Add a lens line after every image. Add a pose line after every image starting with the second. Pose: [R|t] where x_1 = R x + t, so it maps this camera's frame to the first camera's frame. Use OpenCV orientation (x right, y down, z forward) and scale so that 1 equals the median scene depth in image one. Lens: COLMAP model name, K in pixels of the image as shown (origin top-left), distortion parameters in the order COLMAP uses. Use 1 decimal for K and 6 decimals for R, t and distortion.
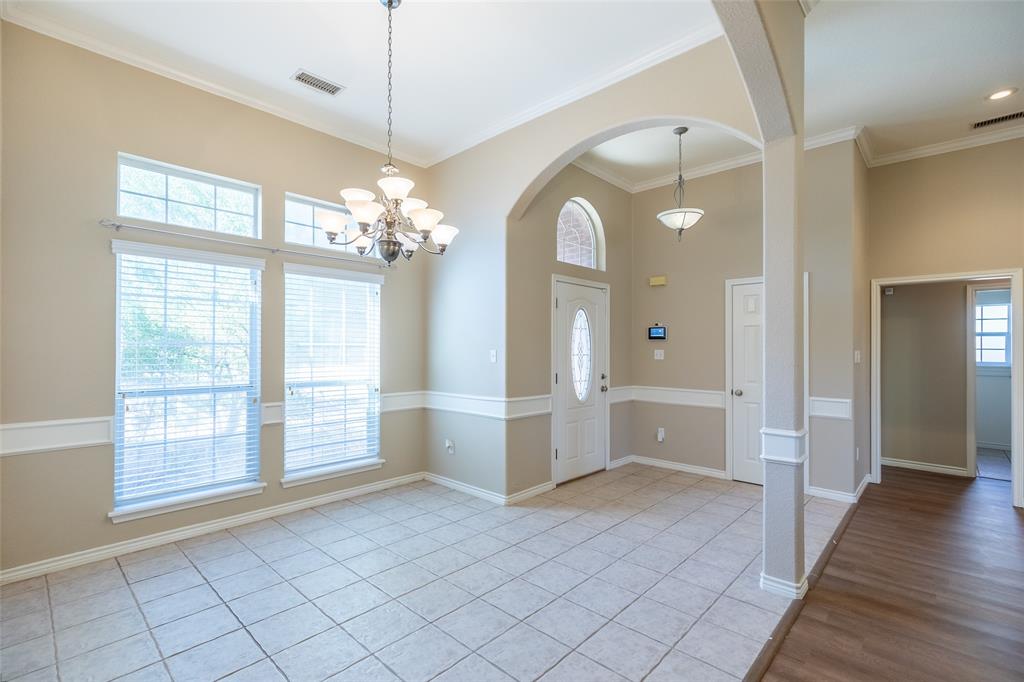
lens RADIAL K [[463.7, 0, 511.6], [0, 463.7, 344.2], [0, 0, 1]] dist [0.000973, 0.000427]
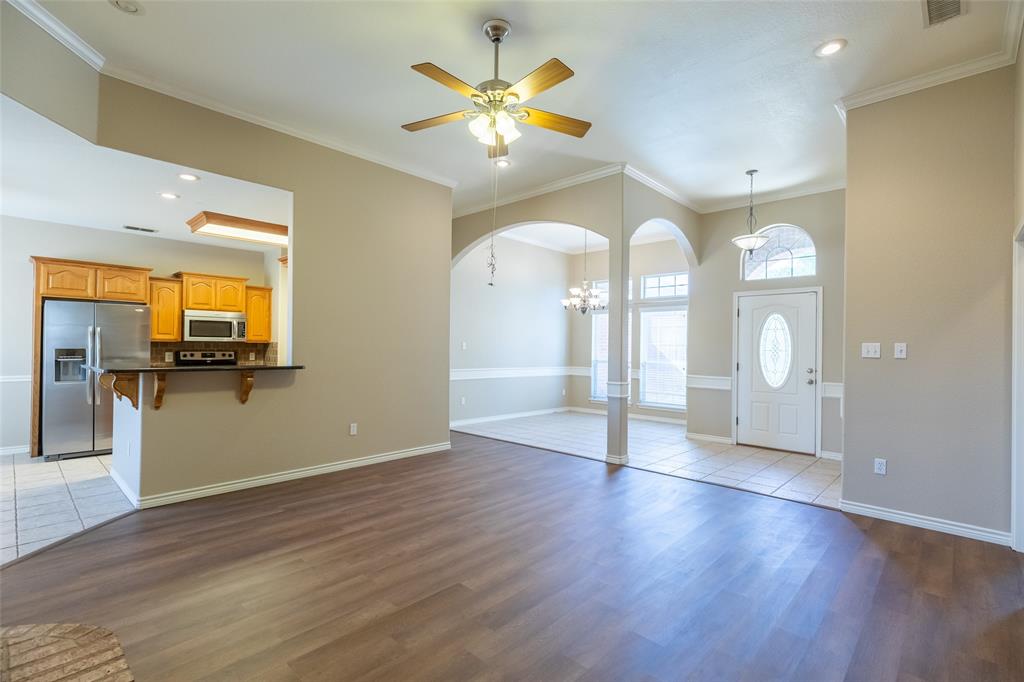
lens RADIAL K [[463.7, 0, 506.4], [0, 463.7, 343.9], [0, 0, 1]] dist [0.000973, 0.000427]
pose [[0.000617, -0.005450, -0.999985, 1.386153], [0.002730, 0.999981, -0.005449, 0.009912], [0.999996, -0.002726, 0.000632, 0.282820]]
